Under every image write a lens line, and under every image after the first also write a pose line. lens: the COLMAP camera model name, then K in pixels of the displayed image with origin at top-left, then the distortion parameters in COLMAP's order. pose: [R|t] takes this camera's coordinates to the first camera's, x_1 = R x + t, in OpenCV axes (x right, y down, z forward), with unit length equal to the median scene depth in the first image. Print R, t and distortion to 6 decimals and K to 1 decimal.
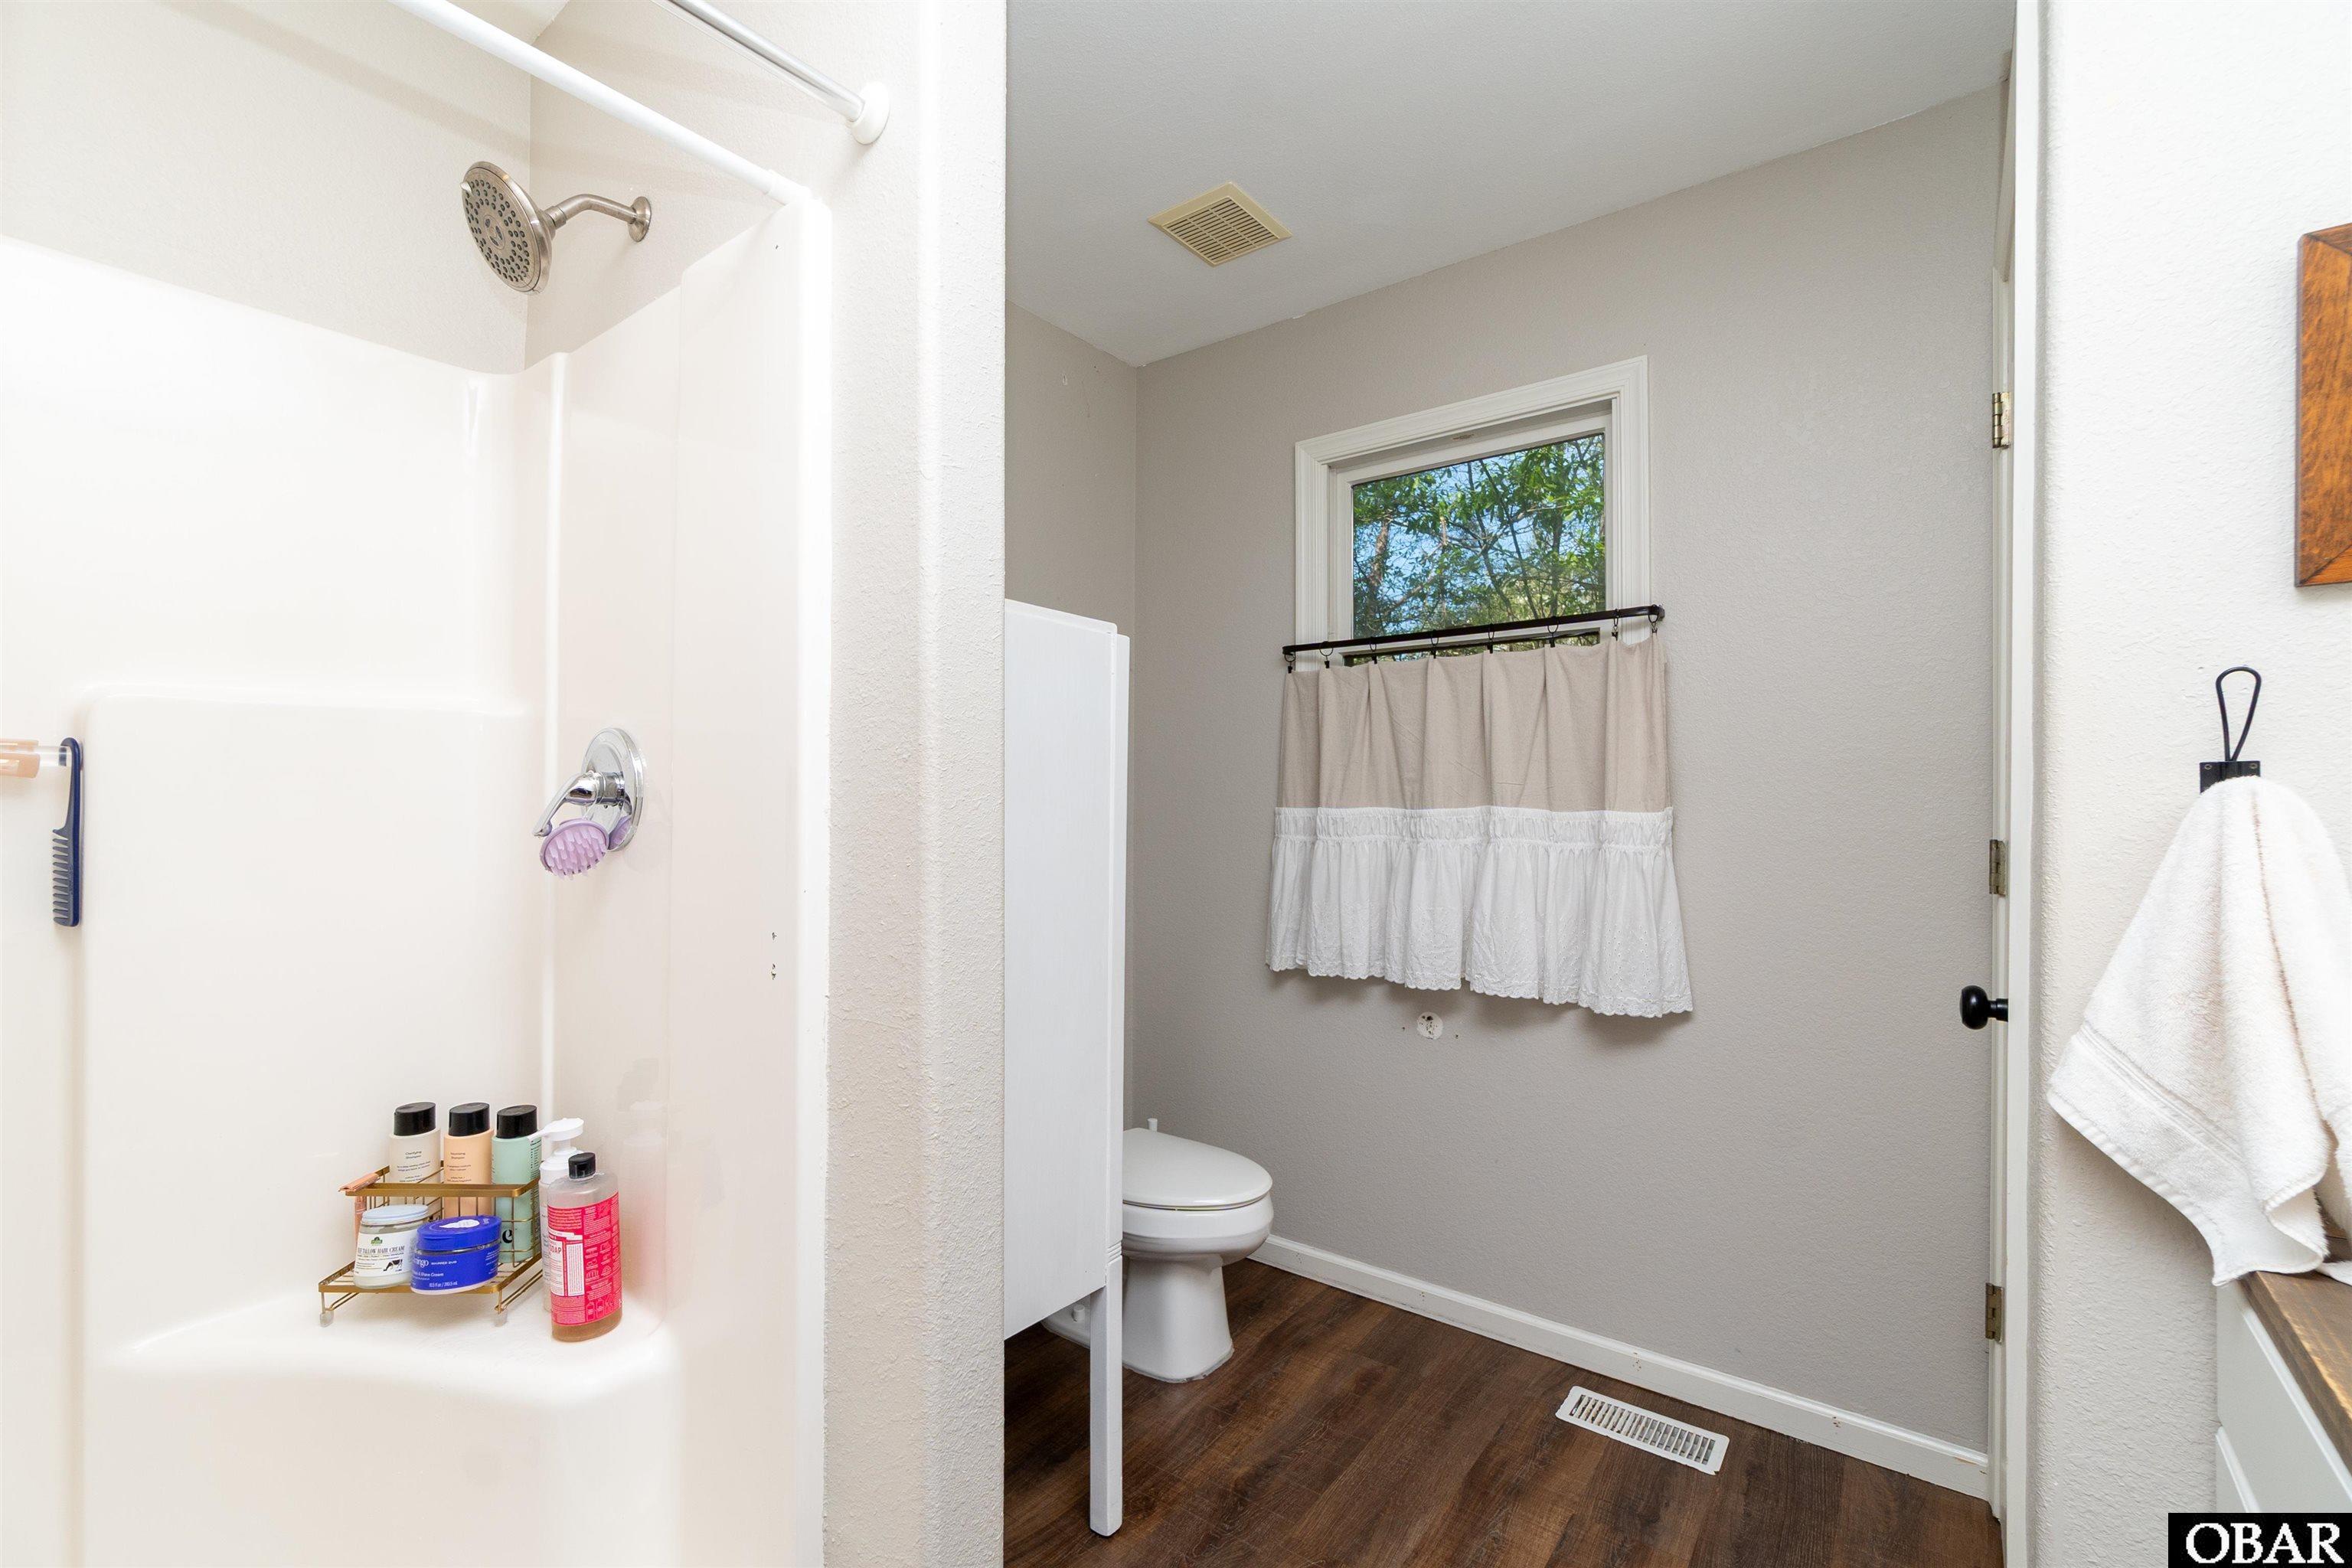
lens RADIAL K [[1016.5, 0, 1174.9], [0, 1016.5, 805.3], [0, 0, 1]] dist [-0.001066, 0.000912]
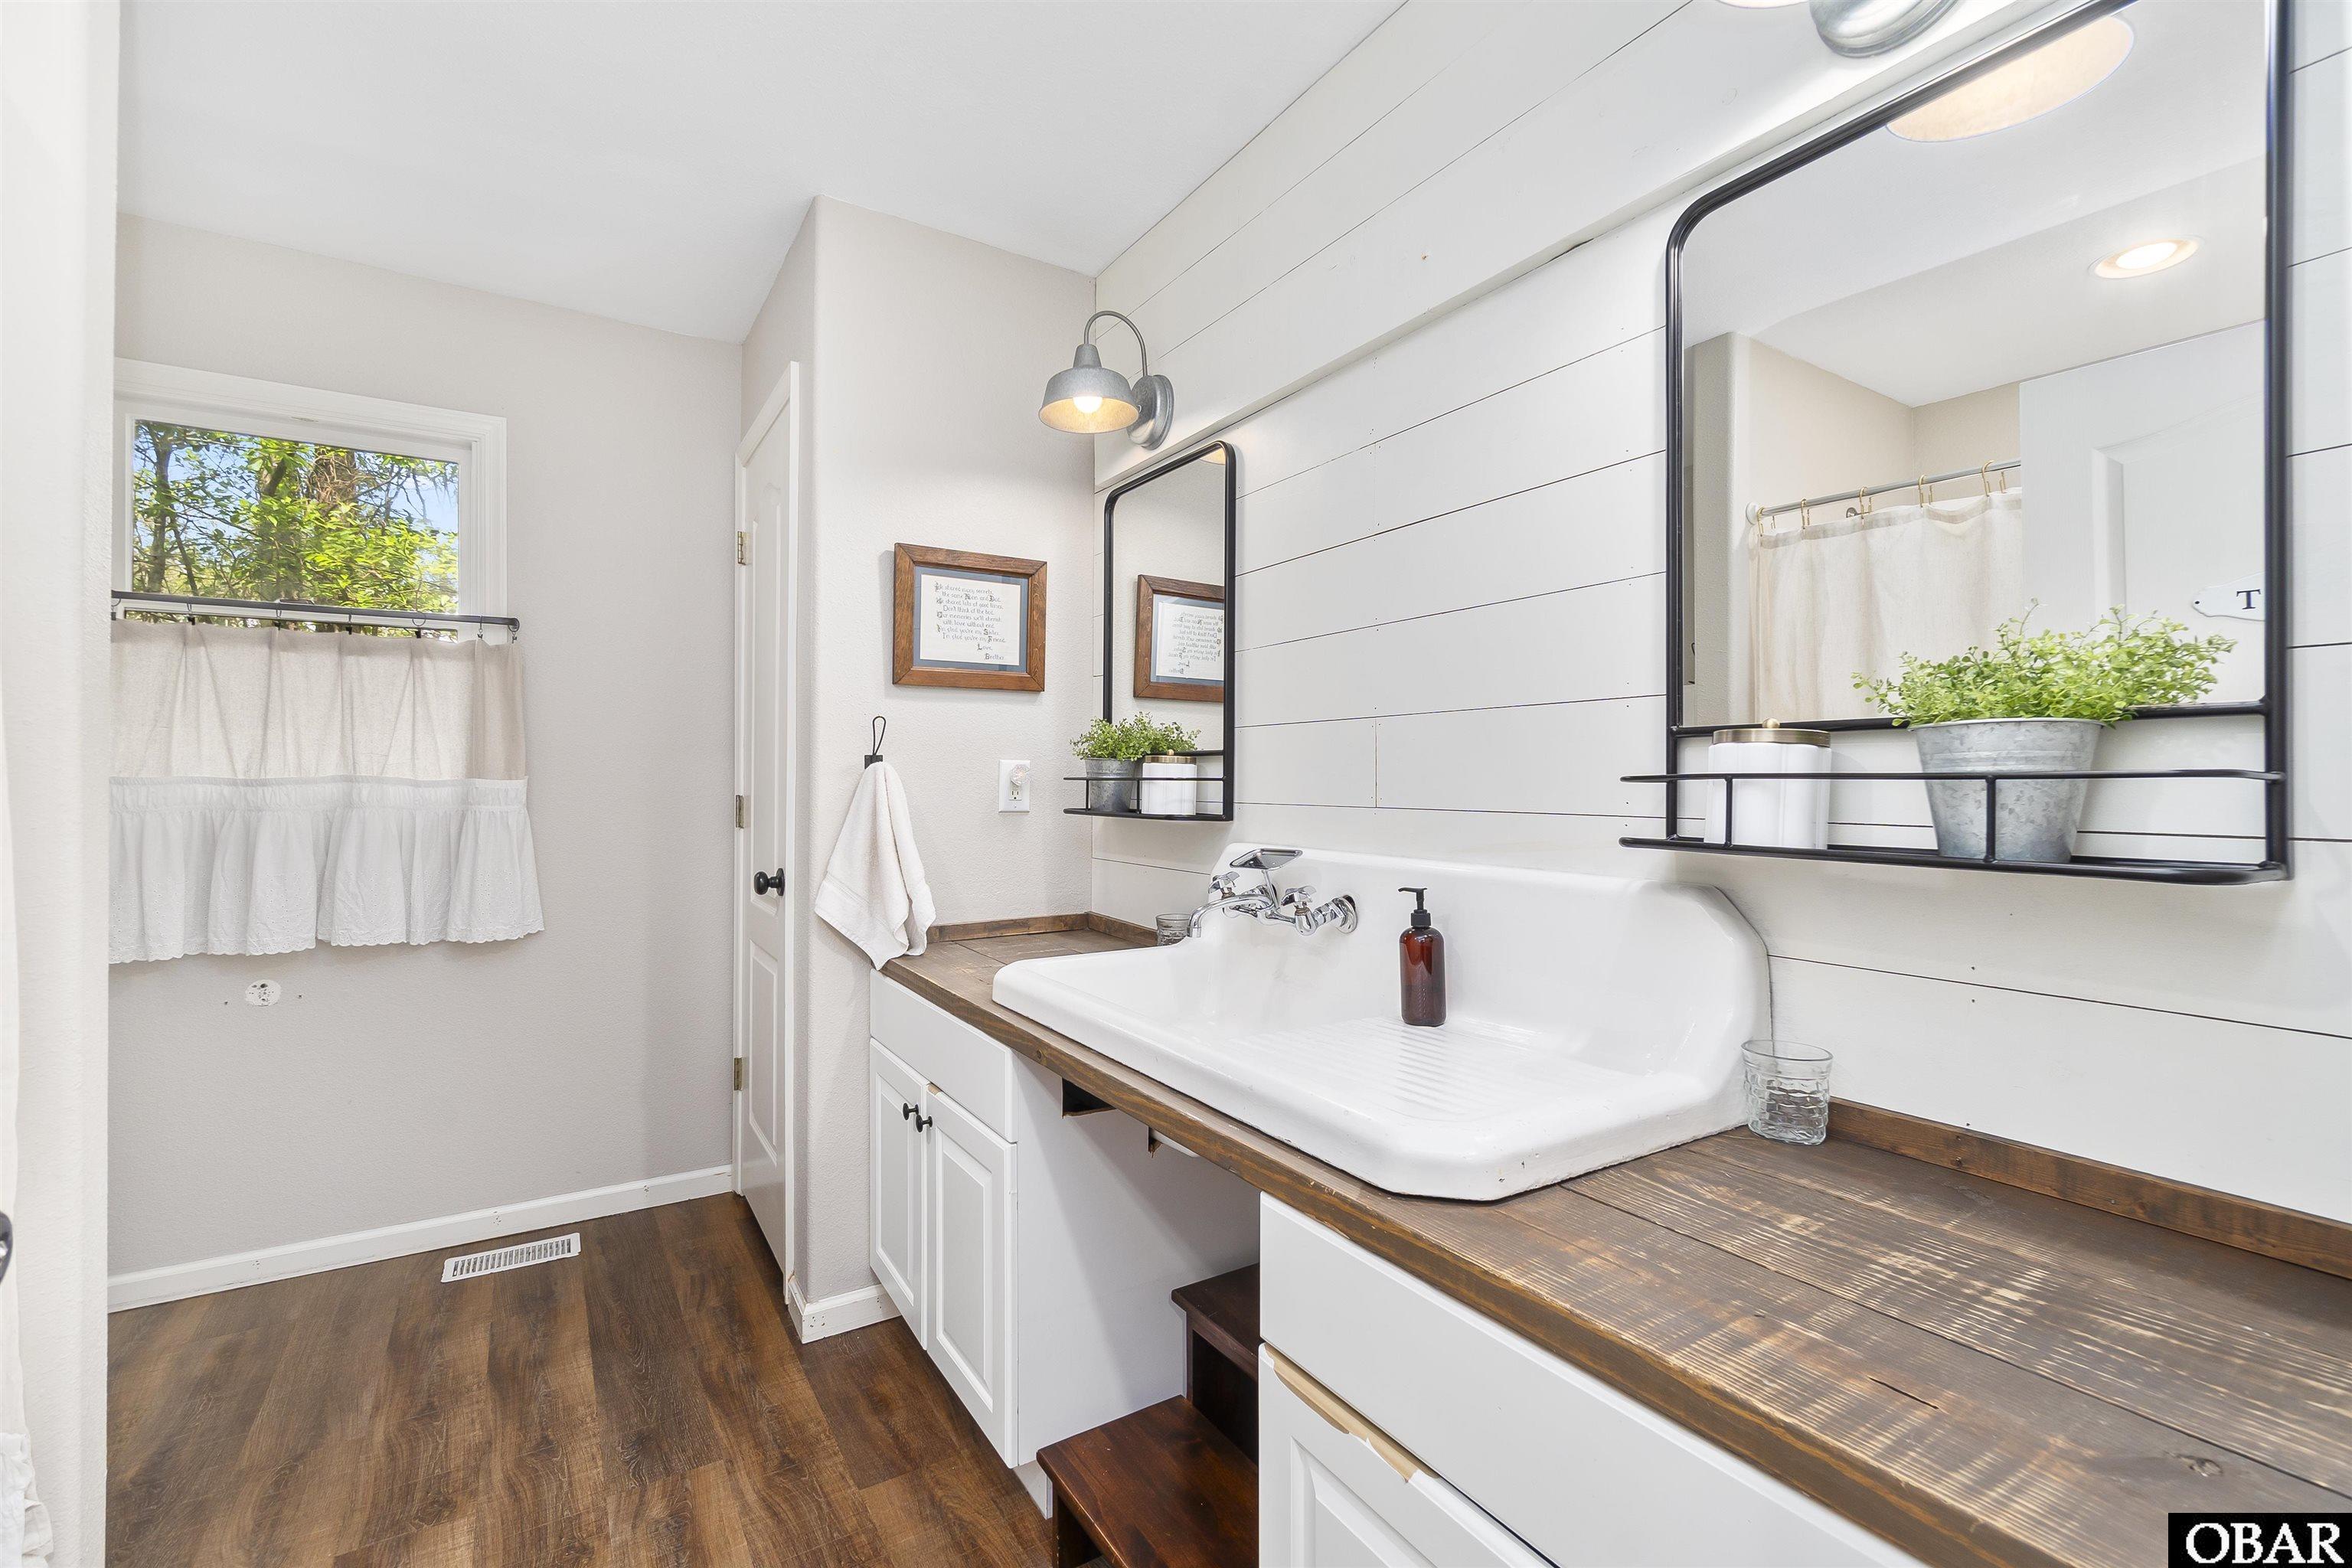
lens RADIAL K [[1016.5, 0, 1173.7], [0, 1016.5, 781.1], [0, 0, 1]] dist [-0.001066, 0.000912]
pose [[0.341077, 0.002002, 0.940033, -0.459303], [-0.001068, 0.999998, -0.001742, 0.009625], [-0.940035, -0.000410, 0.341079, -0.222407]]
